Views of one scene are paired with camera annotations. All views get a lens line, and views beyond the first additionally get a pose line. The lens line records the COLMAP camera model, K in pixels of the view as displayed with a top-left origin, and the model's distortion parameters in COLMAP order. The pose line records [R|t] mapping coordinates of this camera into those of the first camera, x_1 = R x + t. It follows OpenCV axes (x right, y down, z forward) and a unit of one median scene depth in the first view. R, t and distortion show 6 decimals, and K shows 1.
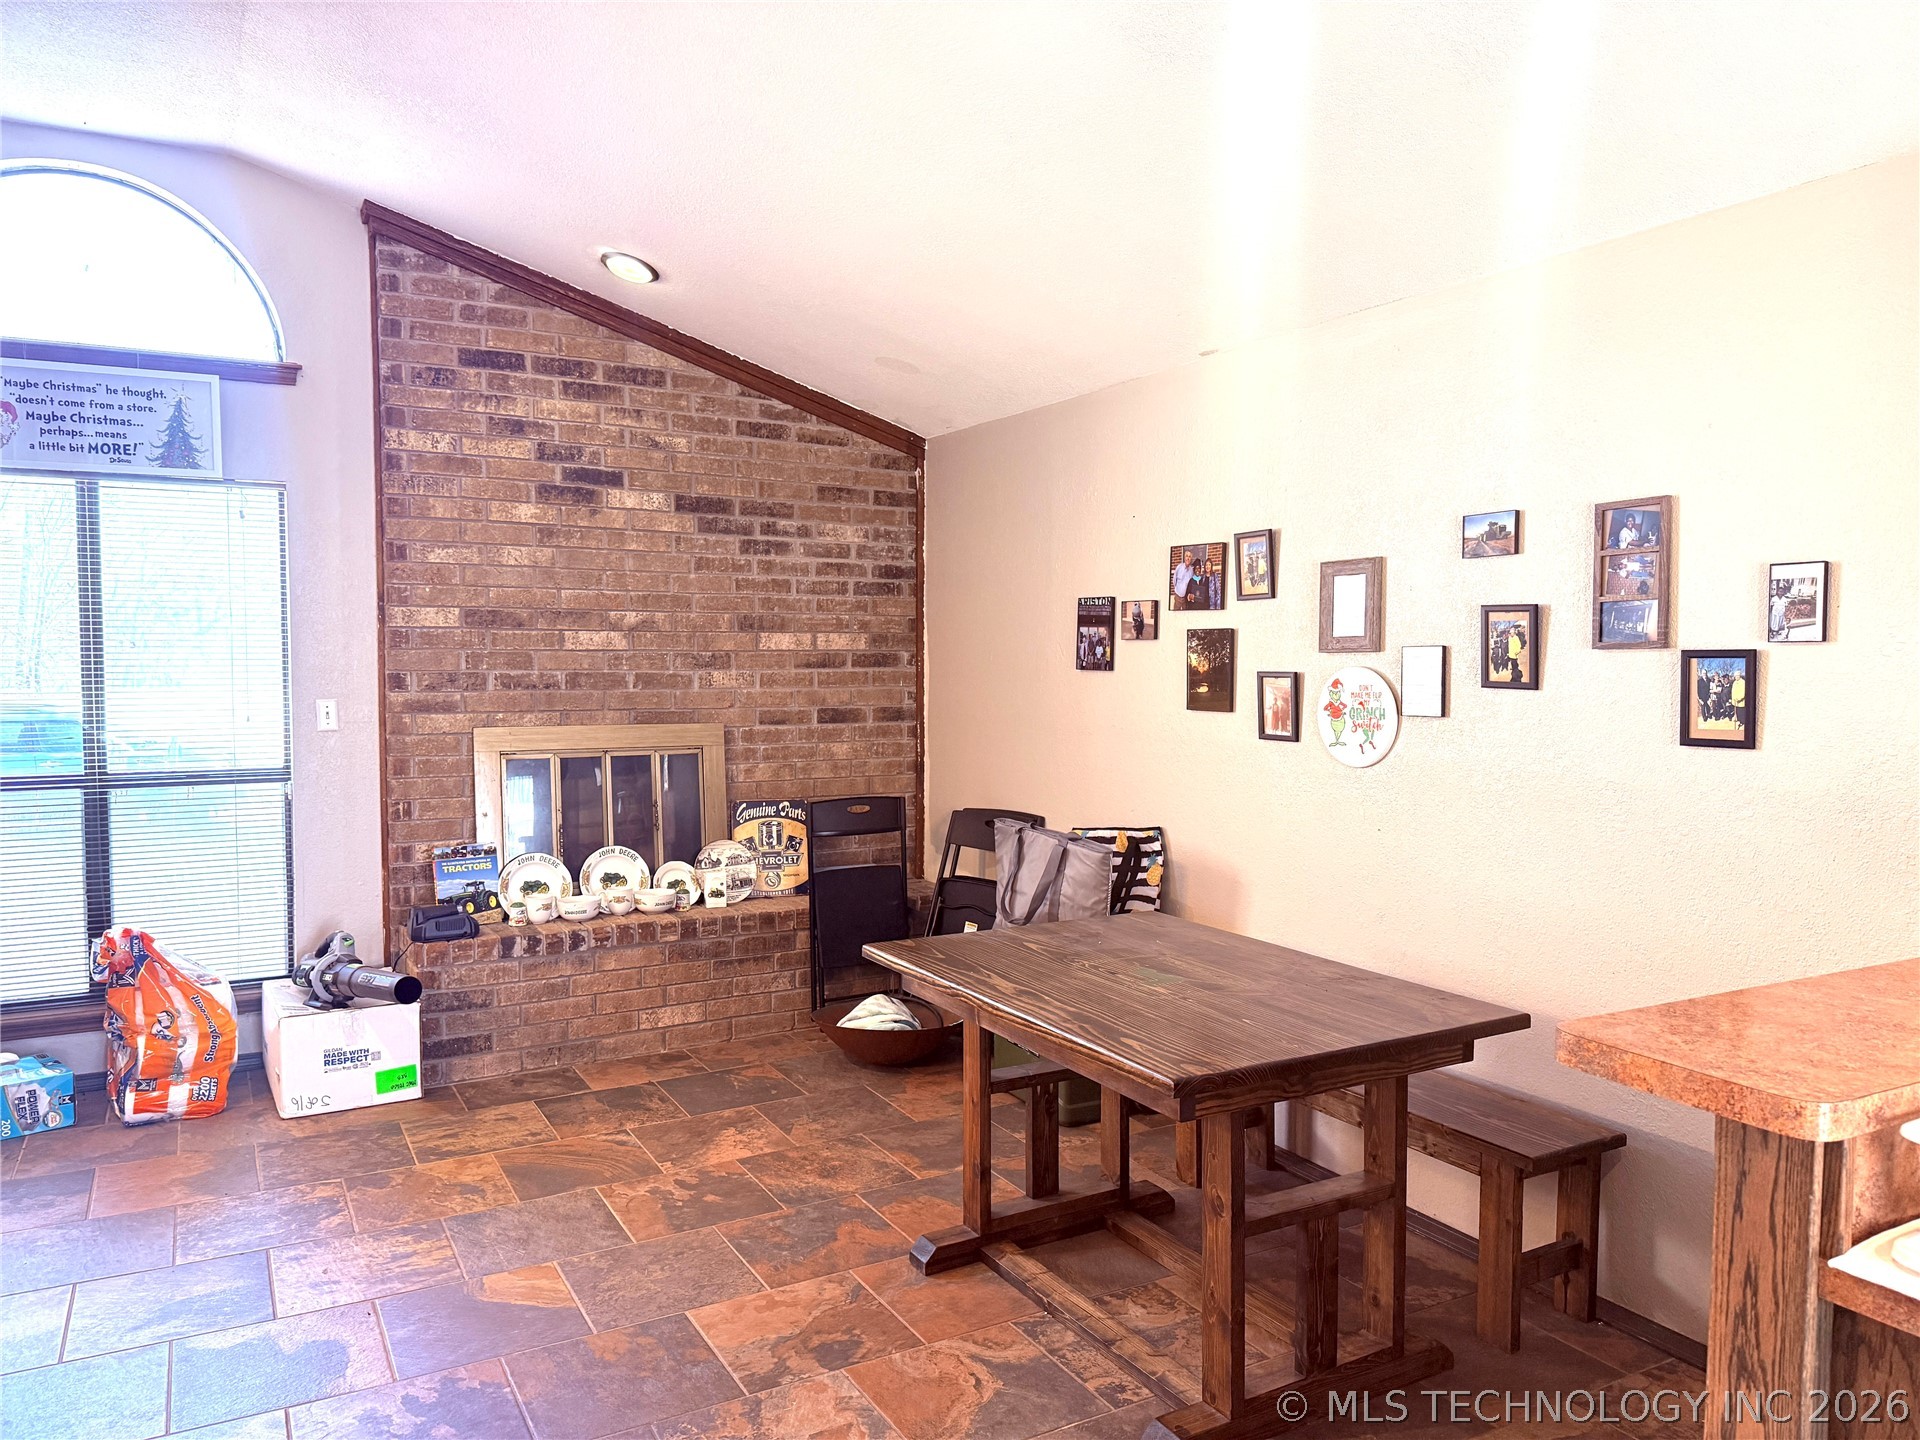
lens RADIAL K [[1344.3, 0, 978.8], [0, 1344.3, 734.9], [0, 0, 1]] dist [0.046005, -0.070275]
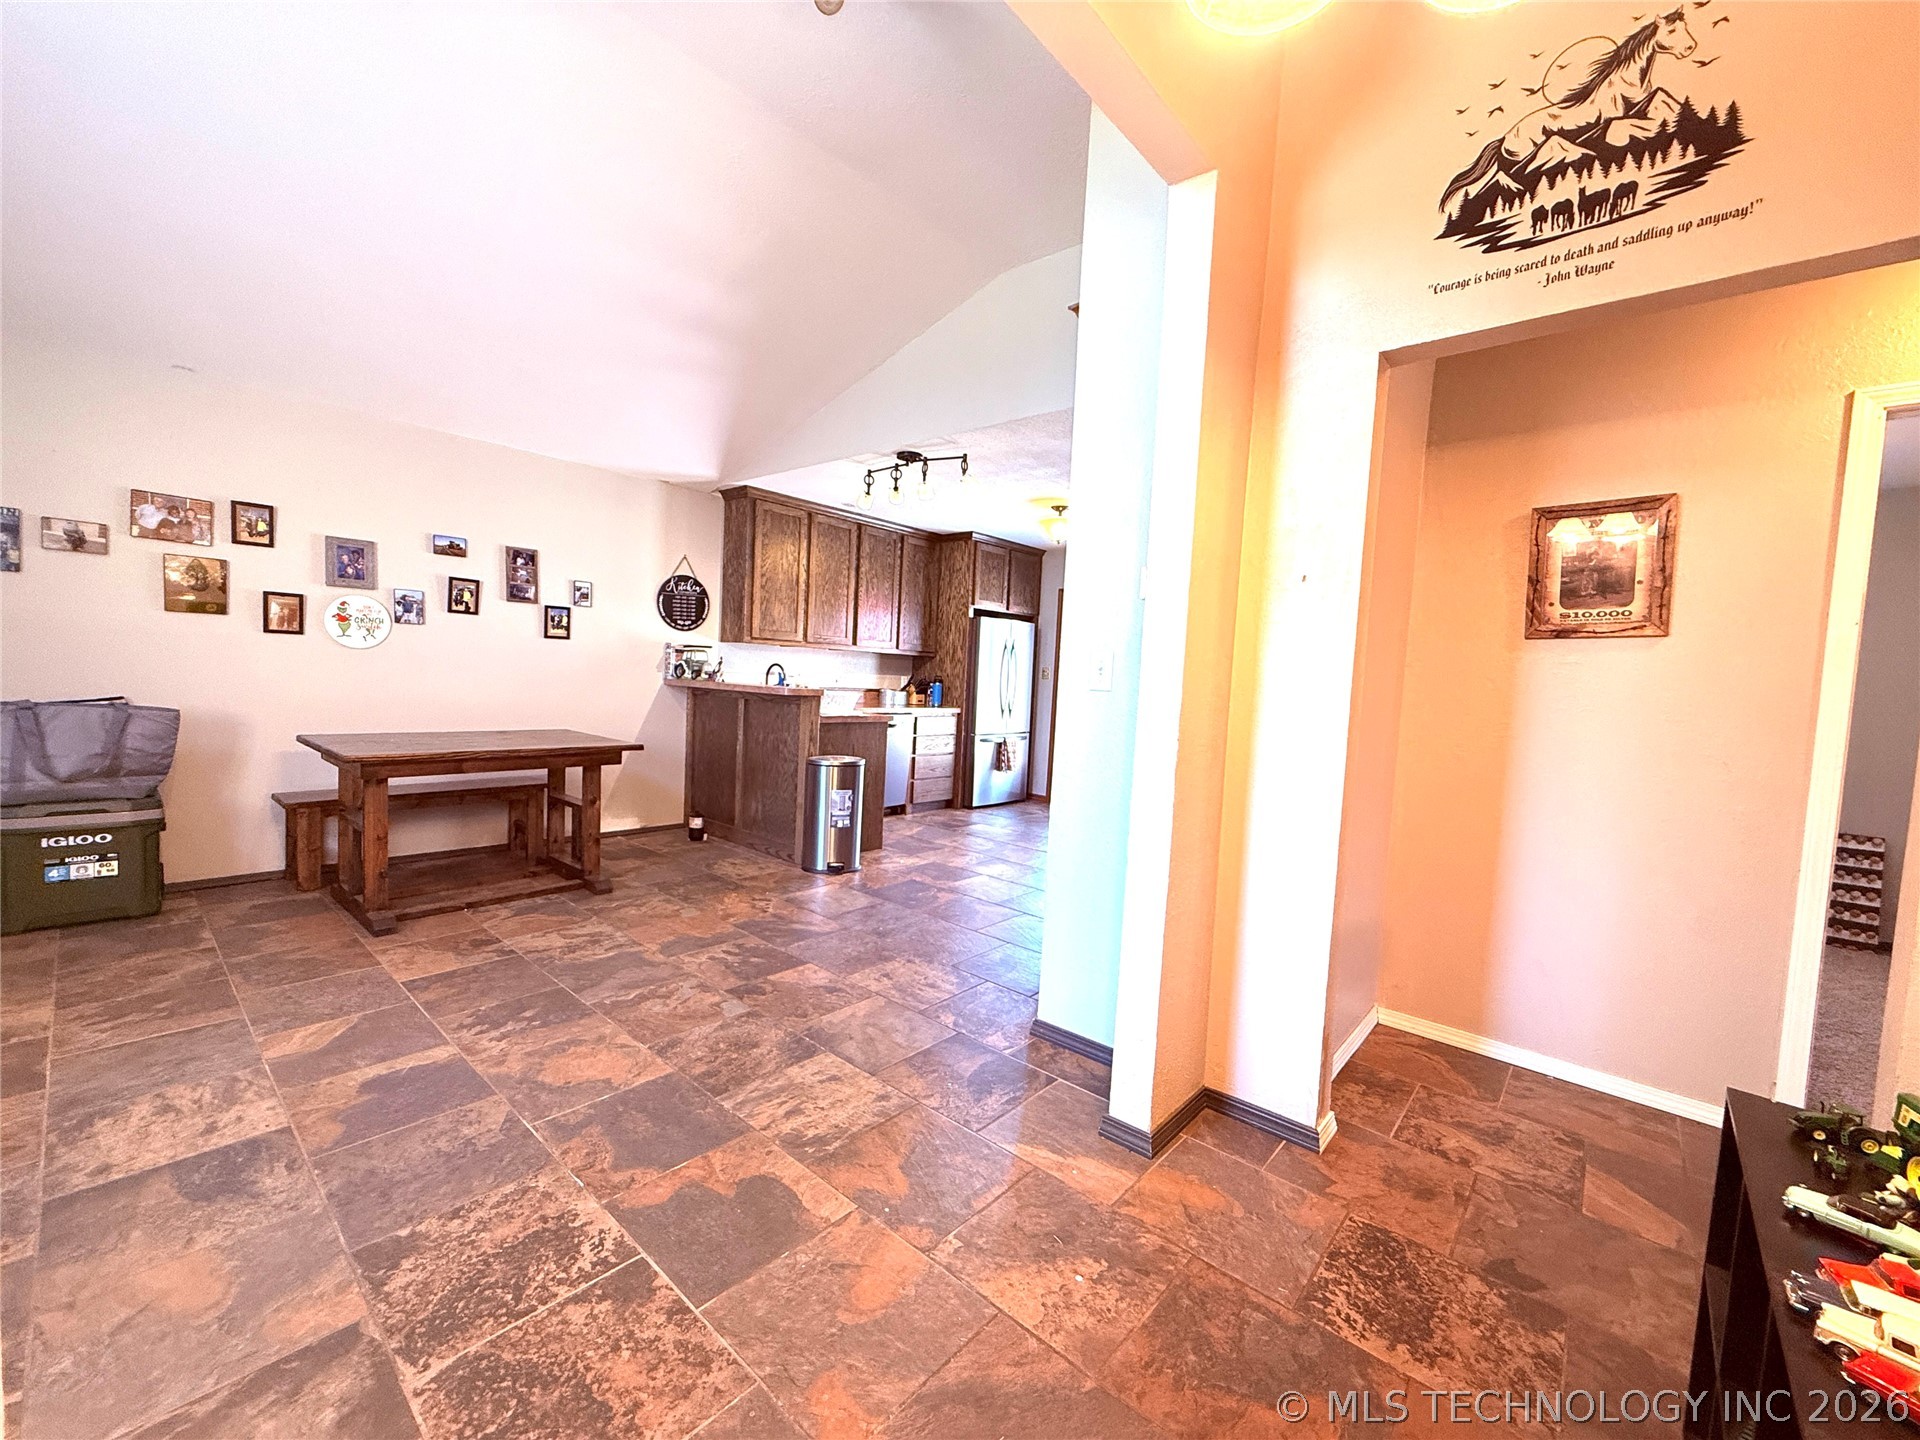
lens RADIAL K [[772.2, 0, 942.0], [0, 772.2, 720.5], [0, 0, 1]] dist [-0.001127, 0.000692]
pose [[-0.314346, -0.078101, 0.946090, -0.855958], [0.003892, 0.996496, 0.083555, 0.031502], [-0.949300, 0.029947, -0.312941, 0.456961]]
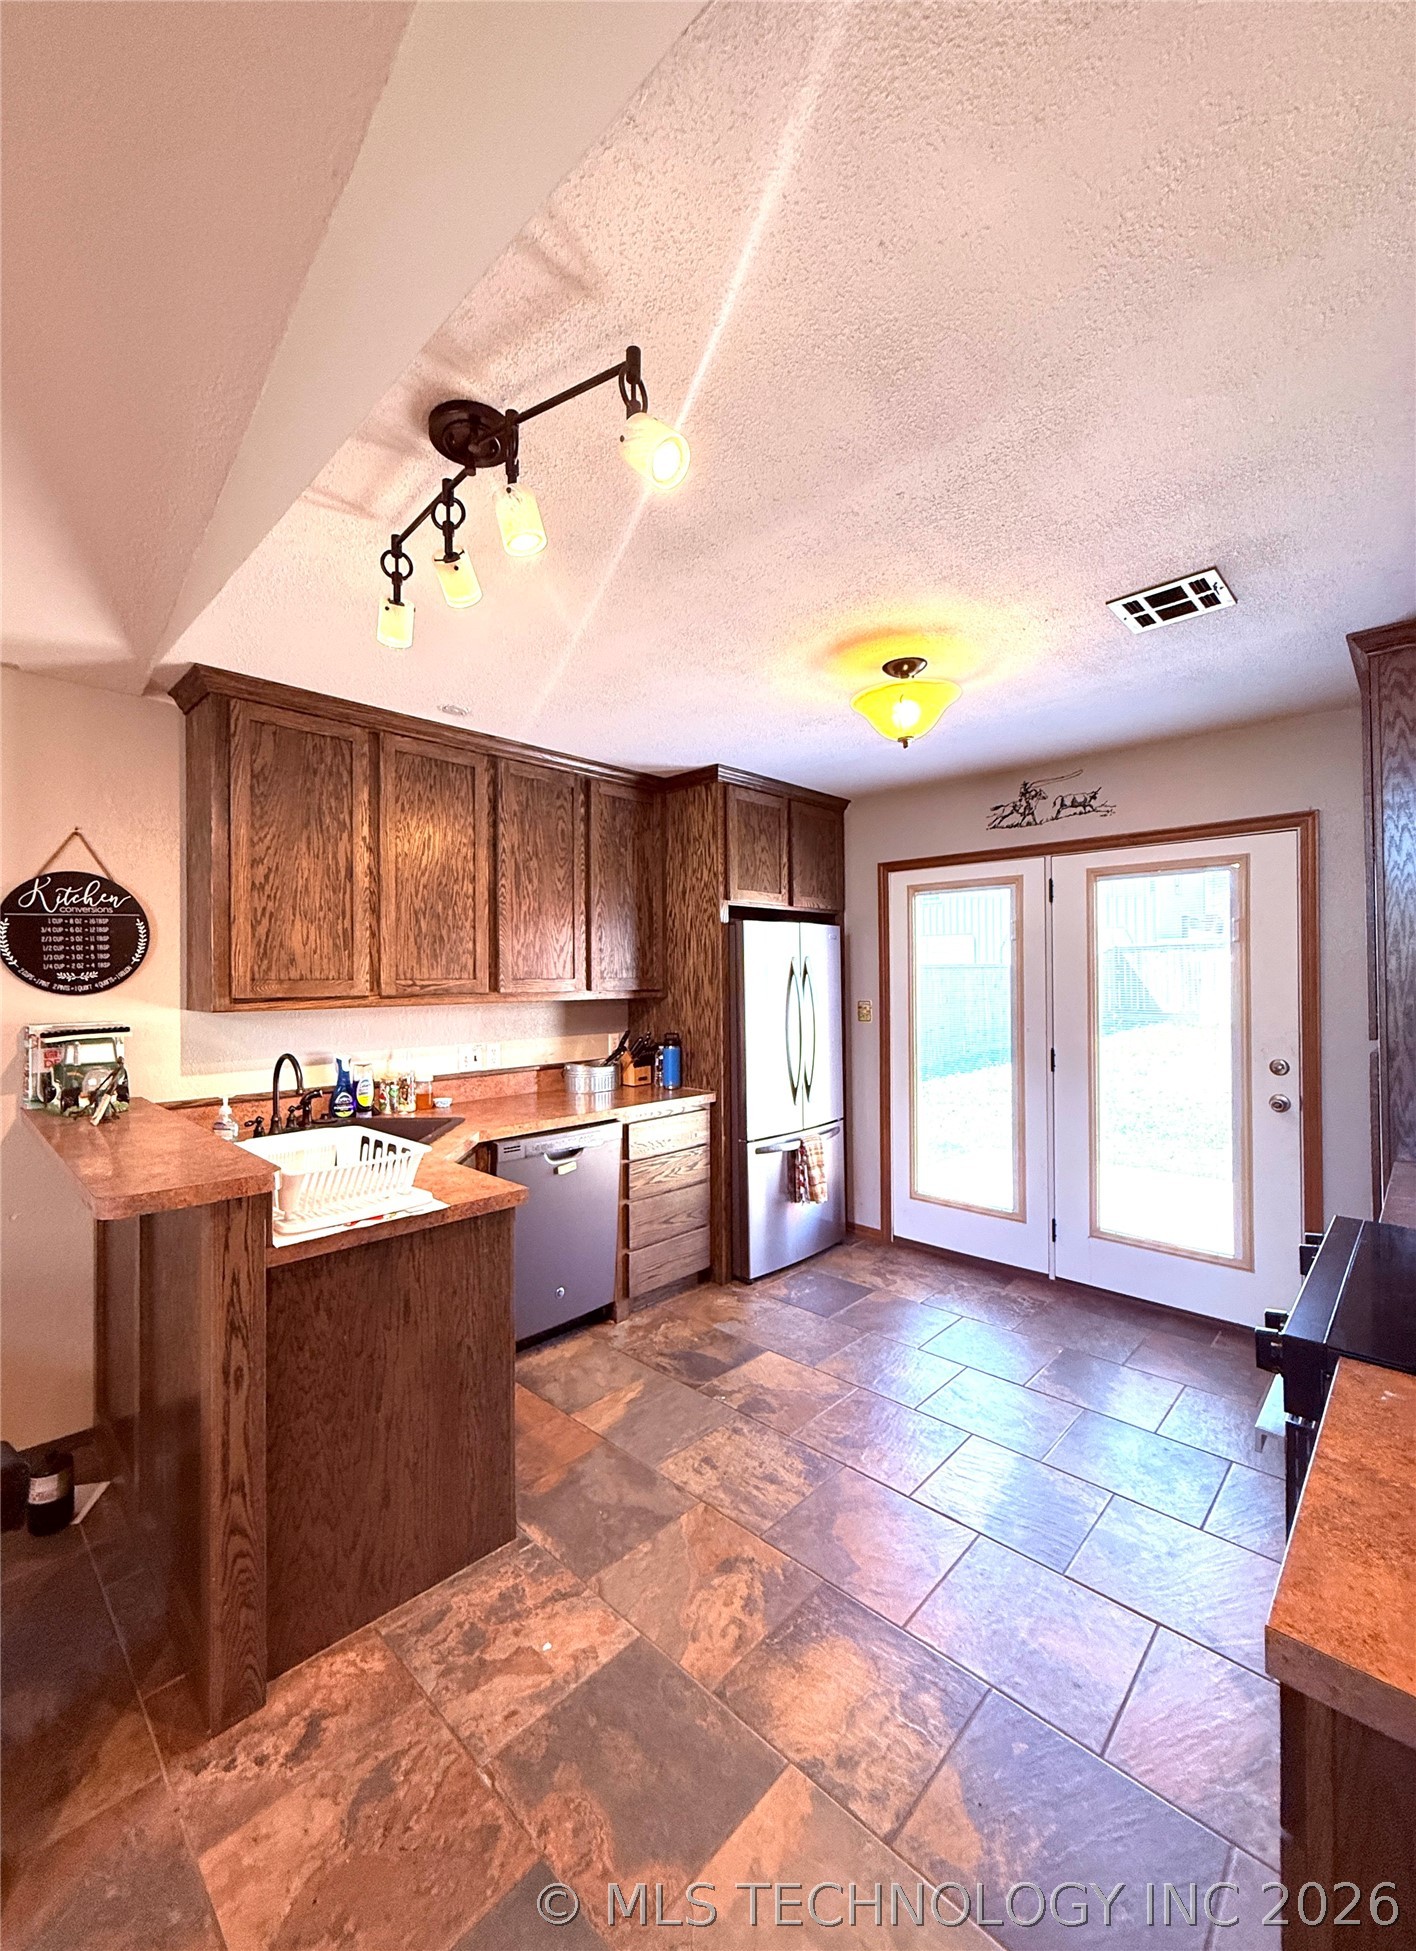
lens RADIAL K [[773.6, 0, 678.6], [0, 773.6, 964.7], [0, 0, 1]] dist [-0.012120, 0.000637]
pose [[-0.269167, 0.012194, 0.963016, -0.203501], [0.062115, 0.998058, 0.004724, -0.005922], [-0.961088, 0.061089, -0.269402, 0.194532]]
